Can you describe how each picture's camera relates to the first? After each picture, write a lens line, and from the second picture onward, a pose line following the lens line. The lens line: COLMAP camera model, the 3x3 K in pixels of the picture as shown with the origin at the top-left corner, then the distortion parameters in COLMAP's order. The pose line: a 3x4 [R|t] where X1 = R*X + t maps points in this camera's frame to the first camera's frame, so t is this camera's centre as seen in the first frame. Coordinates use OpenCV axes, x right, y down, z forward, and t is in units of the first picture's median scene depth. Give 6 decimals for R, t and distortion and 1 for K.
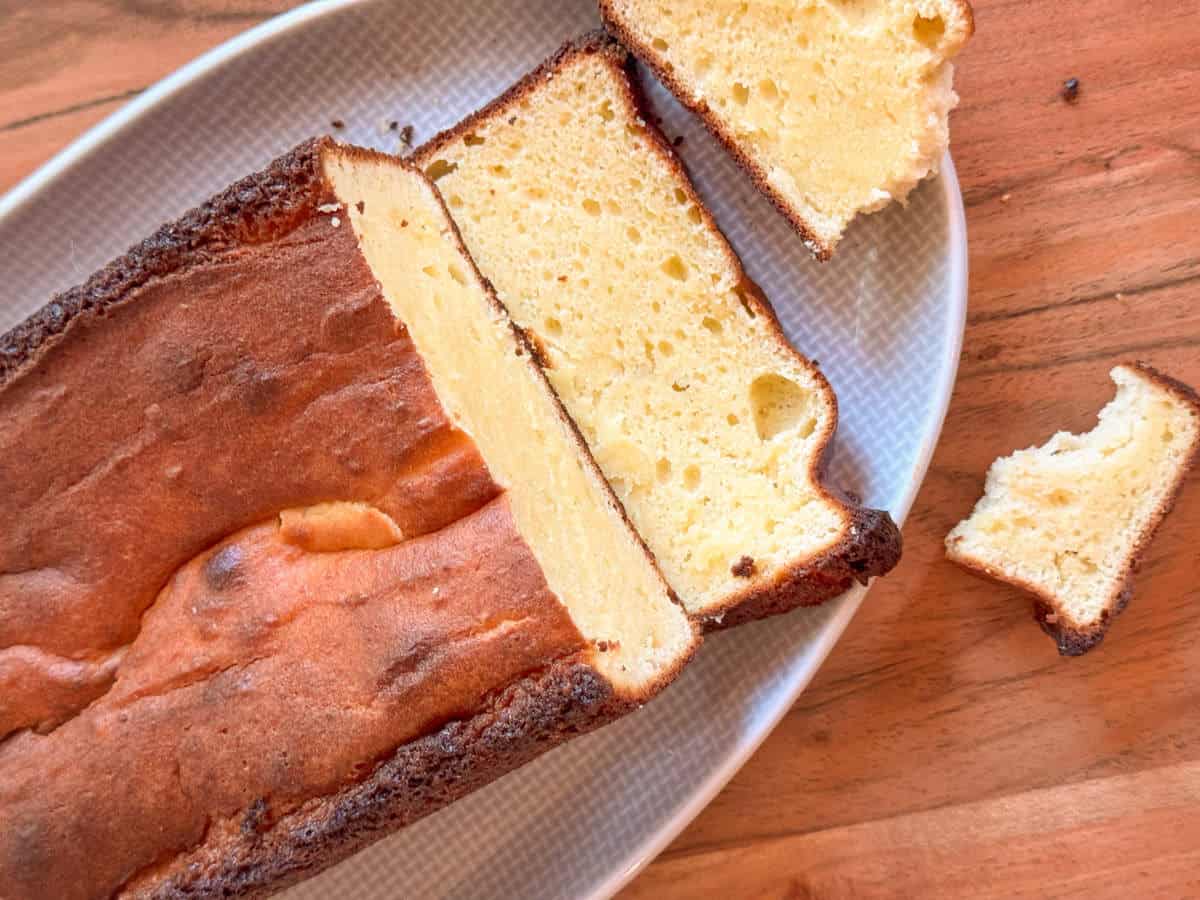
lens RADIAL K [[1735.4, 0, 593.5], [0, 1735.4, 449.0], [0, 0, 1]] dist [0.135751, -0.125393]
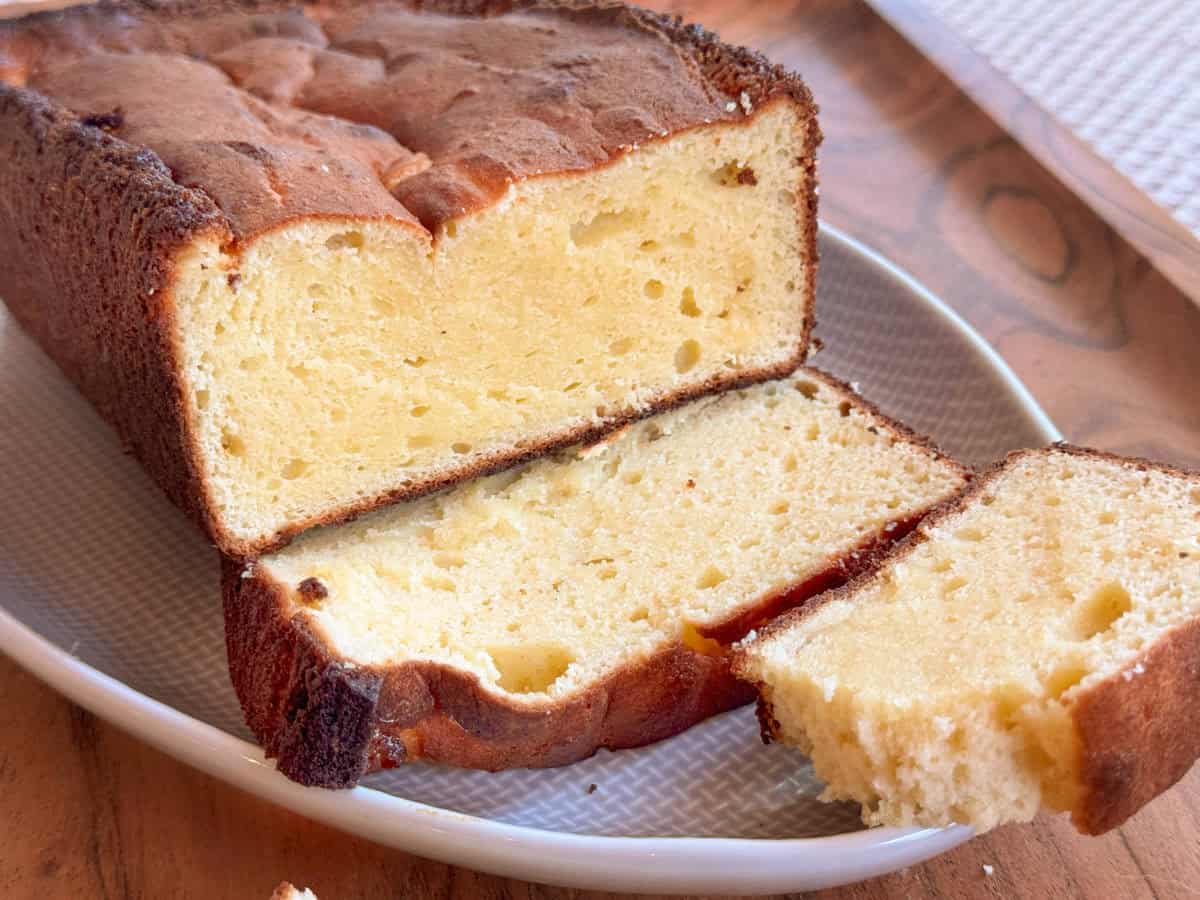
lens RADIAL K [[1762.8, 0, 600.0], [0, 1762.8, 450.0], [0, 0, 1]] dist [0.119855, -0.003271]
pose [[0.011412, 0.672468, -0.740039, 0.618547], [-0.999285, -0.019018, -0.032691, -0.028660], [-0.036058, 0.739882, 0.671769, 0.450907]]
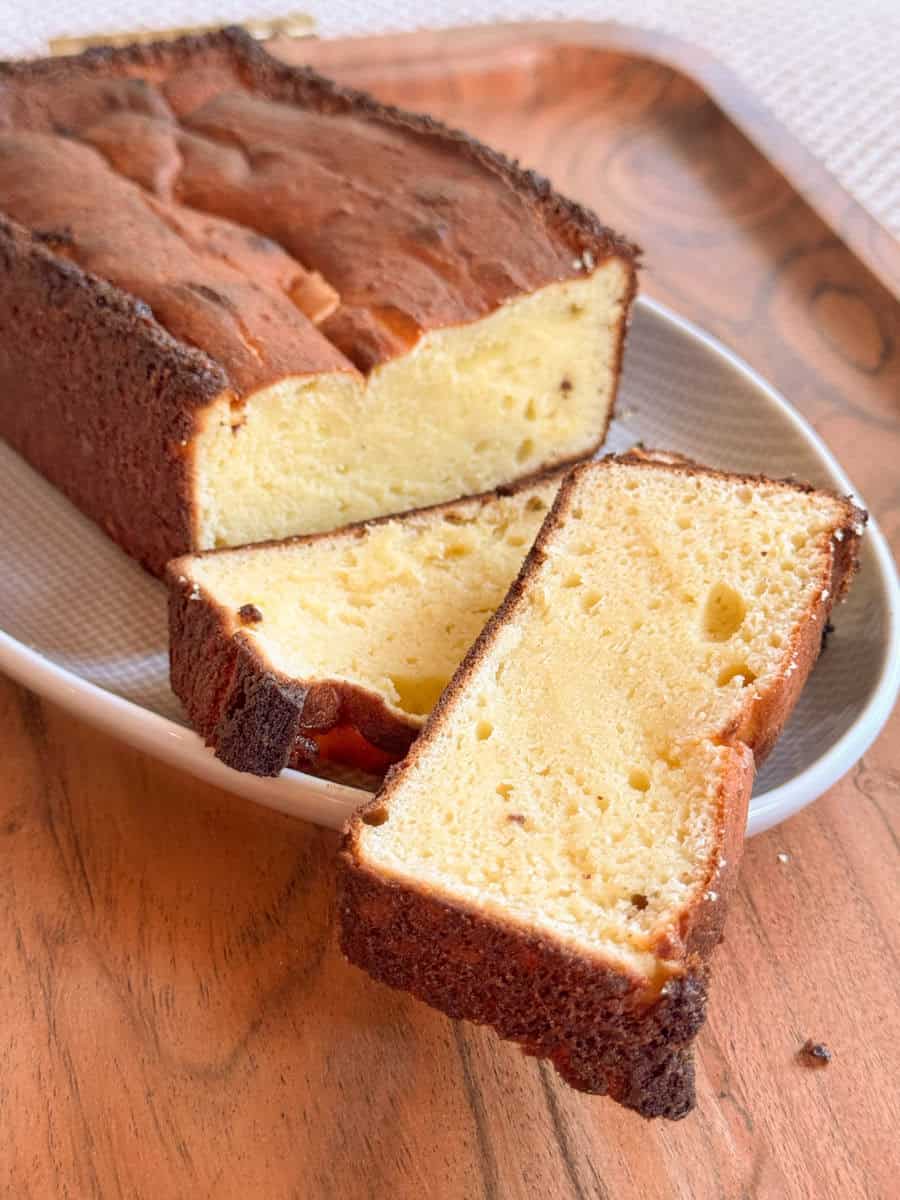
lens RADIAL K [[1809.3, 0, 450.0], [0, 1809.3, 600.0], [0, 0, 1]] dist [0.075874, 0.065160]
pose [[0.125907, 0.807950, -0.575643, 0.684277], [-0.972874, -0.012954, -0.230973, 0.221283], [-0.194071, 0.589109, 0.784402, 0.149044]]
